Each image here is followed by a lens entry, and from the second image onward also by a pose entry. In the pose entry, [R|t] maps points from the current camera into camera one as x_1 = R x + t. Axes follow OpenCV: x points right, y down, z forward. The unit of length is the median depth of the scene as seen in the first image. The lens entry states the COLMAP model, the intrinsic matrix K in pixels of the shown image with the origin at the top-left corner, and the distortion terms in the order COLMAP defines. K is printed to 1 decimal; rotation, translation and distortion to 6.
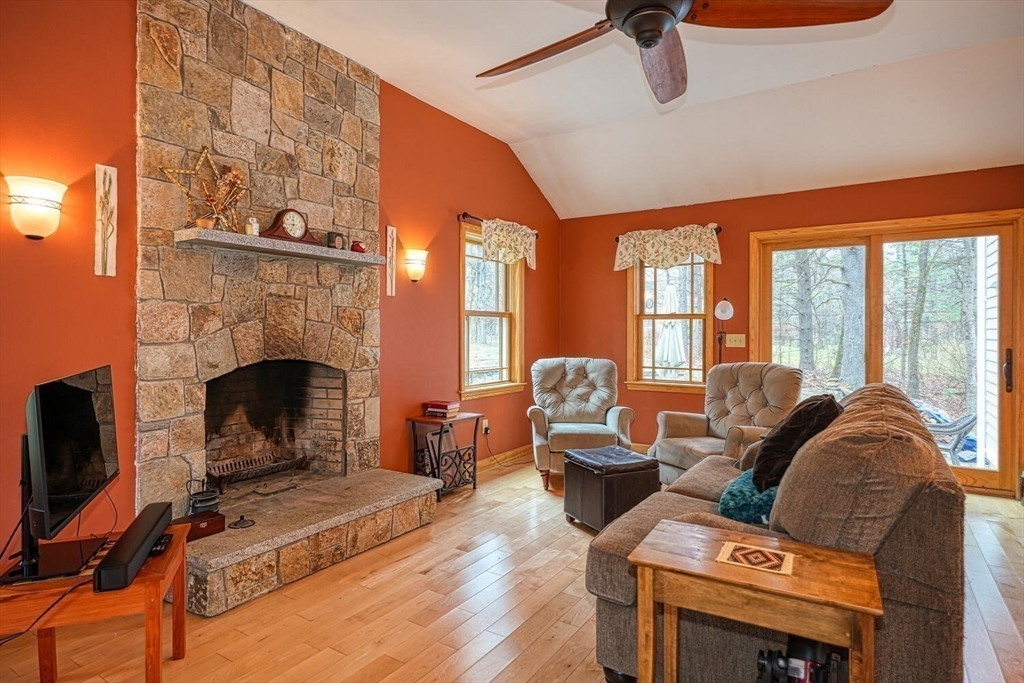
lens RADIAL K [[551.3, 0, 522.1], [0, 551.3, 328.2], [0, 0, 1]] dist [0.019750, -0.001594]
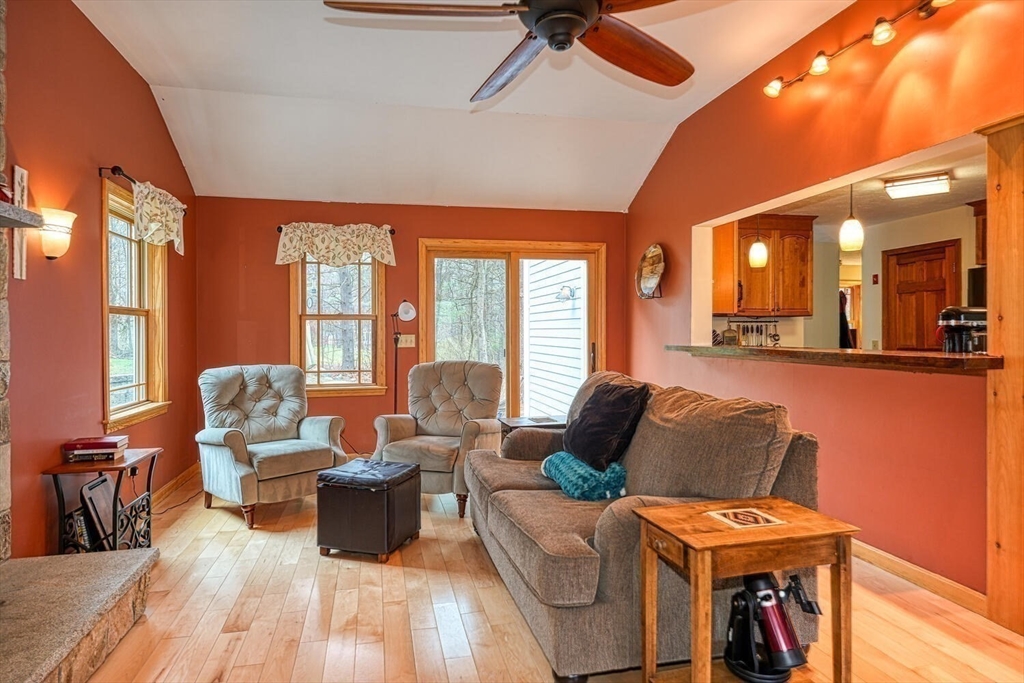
lens RADIAL K [[551.3, 0, 522.1], [0, 551.3, 328.2], [0, 0, 1]] dist [0.019750, -0.001594]
pose [[0.734585, -0.003321, 0.678508, -0.182794], [0.005074, 0.999987, -0.000599, 0.000251], [-0.678497, 0.003883, 0.734593, 0.108908]]
